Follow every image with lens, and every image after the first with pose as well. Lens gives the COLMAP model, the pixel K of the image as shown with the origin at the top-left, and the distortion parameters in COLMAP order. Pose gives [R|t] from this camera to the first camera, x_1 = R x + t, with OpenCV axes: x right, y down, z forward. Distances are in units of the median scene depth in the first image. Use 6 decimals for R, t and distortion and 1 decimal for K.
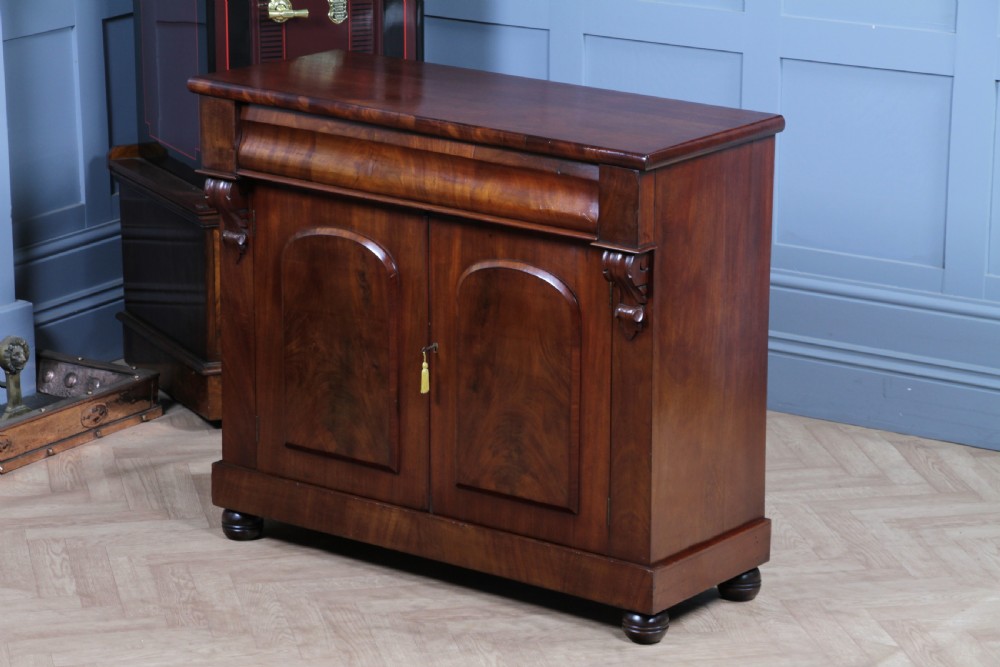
lens RADIAL K [[3546.8, 0, 504.4], [0, 3546.8, 329.2], [0, 0, 1]] dist [1.008877, 0.000000]
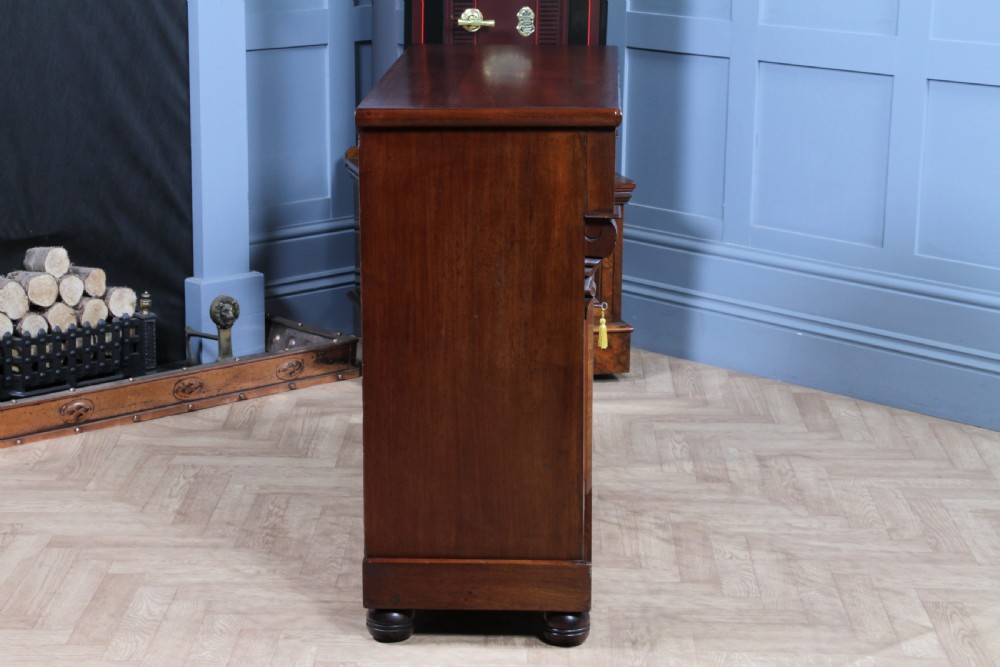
lens RADIAL K [[2278.3, 0, 499.5], [0, 2278.3, 328.9], [0, 0, 1]] dist [0.413598, 0.000000]
pose [[0.976794, 0.059919, -0.205627, 0.107327], [-0.067826, 0.997196, -0.031614, 0.031781], [0.203156, 0.044827, 0.978120, 0.323731]]
